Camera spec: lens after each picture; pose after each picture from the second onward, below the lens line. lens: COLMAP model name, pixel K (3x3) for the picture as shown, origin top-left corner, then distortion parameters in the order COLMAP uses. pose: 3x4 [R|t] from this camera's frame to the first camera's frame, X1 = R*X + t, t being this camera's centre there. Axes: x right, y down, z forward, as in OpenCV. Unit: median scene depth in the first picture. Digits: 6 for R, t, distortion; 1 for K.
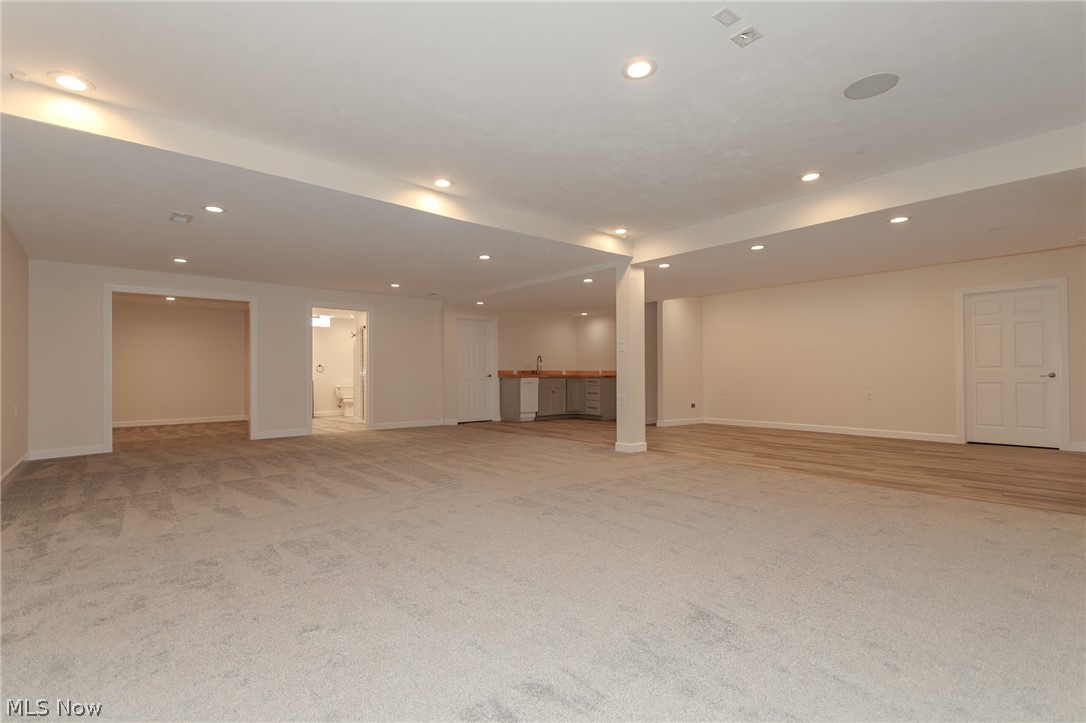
lens RADIAL K [[505.5, 0, 543.5], [0, 505.5, 364.9], [0, 0, 1]] dist [0.005921, -0.003648]
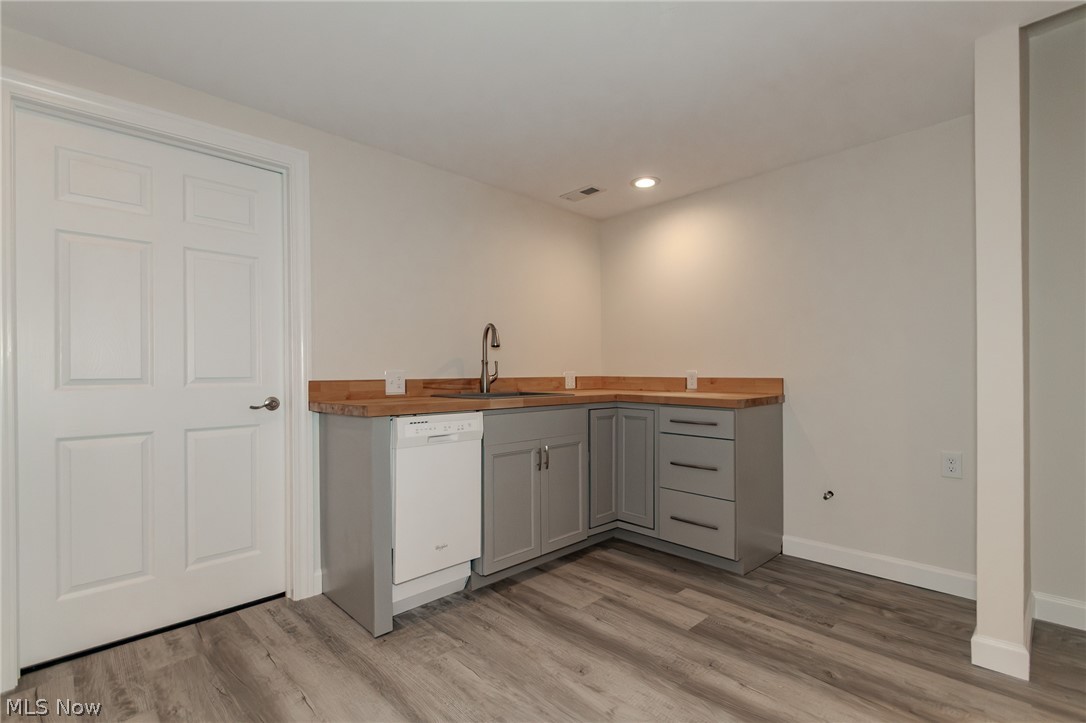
lens RADIAL K [[505.5, 0, 543.0], [0, 505.5, 365.5], [0, 0, 1]] dist [0.005921, -0.003648]
pose [[0.997269, -0.002308, 0.073820, 0.000782], [0.002000, 0.999989, 0.004253, 0.003176], [-0.073829, -0.004093, 0.997263, 0.752786]]
